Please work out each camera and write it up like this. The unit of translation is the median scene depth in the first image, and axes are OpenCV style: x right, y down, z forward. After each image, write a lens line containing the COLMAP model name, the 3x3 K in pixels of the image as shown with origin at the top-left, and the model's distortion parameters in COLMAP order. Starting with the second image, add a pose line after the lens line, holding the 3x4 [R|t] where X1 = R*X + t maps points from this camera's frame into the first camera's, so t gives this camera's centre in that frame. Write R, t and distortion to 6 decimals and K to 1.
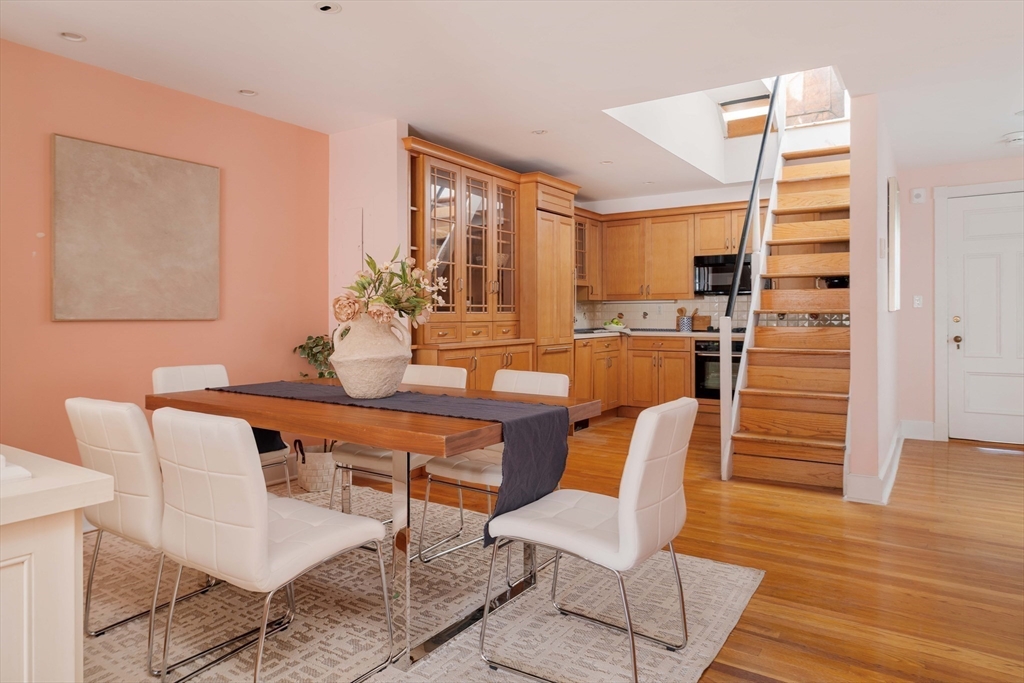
lens RADIAL K [[647.2, 0, 491.3], [0, 647.2, 312.4], [0, 0, 1]] dist [0.002152, 0.000700]
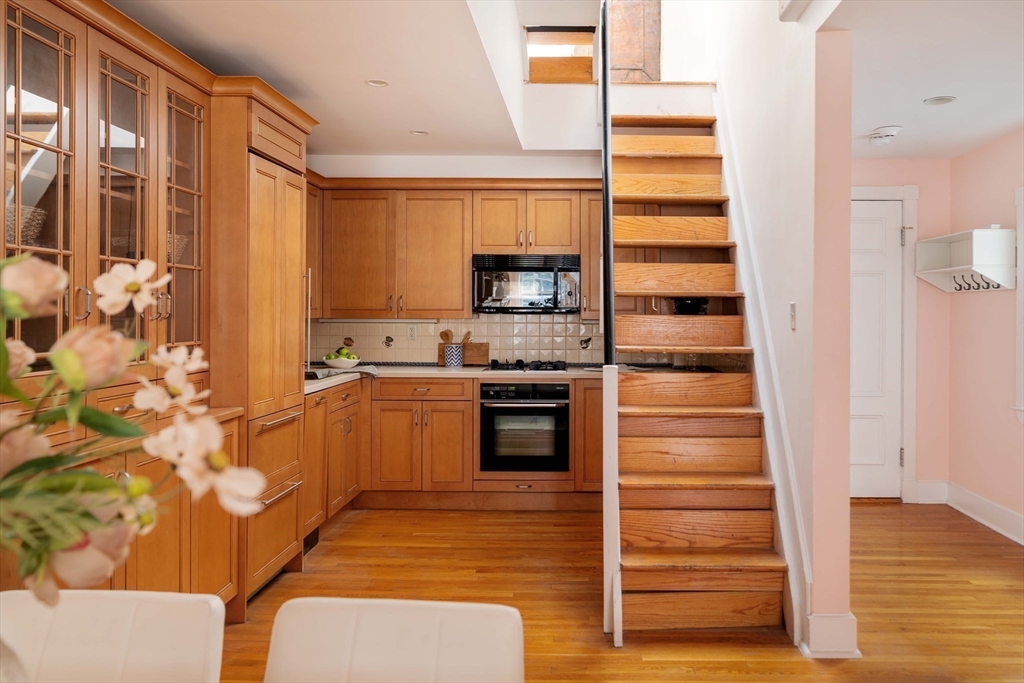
lens RADIAL K [[770.2, 0, 560.1], [0, 770.2, 316.9], [0, 0, 1]] dist [-0.000212, -0.003282]
pose [[0.832118, 0.003240, 0.554589, -0.058357], [-0.008759, 0.999935, 0.007301, -0.034877], [-0.554530, -0.010933, 0.832092, 0.349356]]
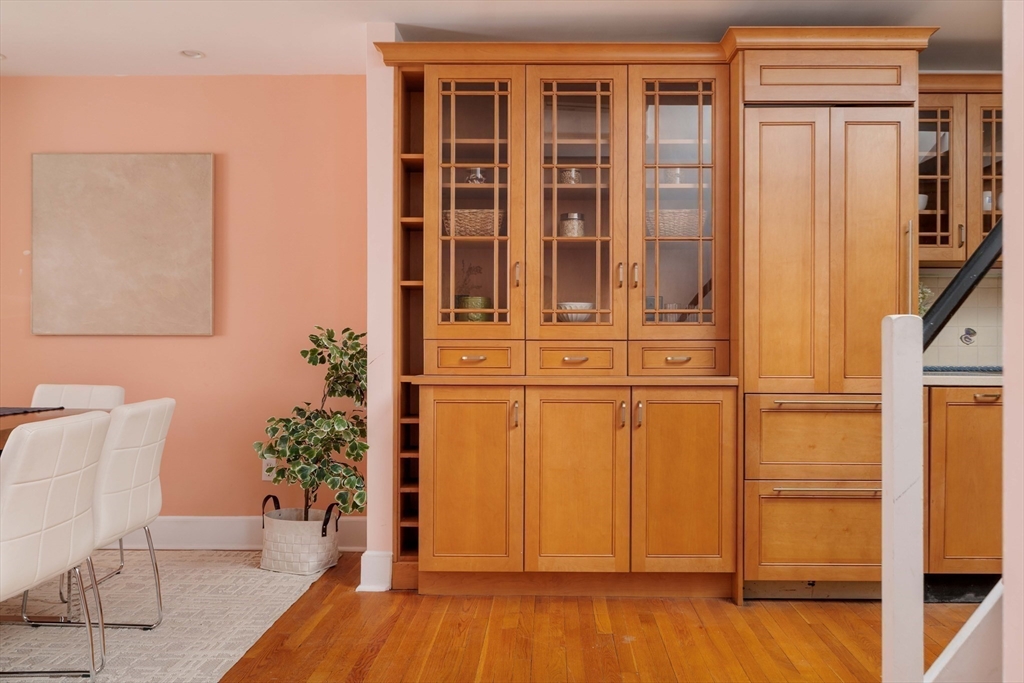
lens RADIAL K [[830.3, 0, 534.0], [0, 830.3, 344.1], [0, 0, 1]] dist [0.004788, 0.001398]
pose [[0.554989, -0.001875, -0.831856, 0.475156], [0.000309, 0.999998, -0.002048, 0.016661], [0.831858, 0.000880, 0.554988, 0.511946]]
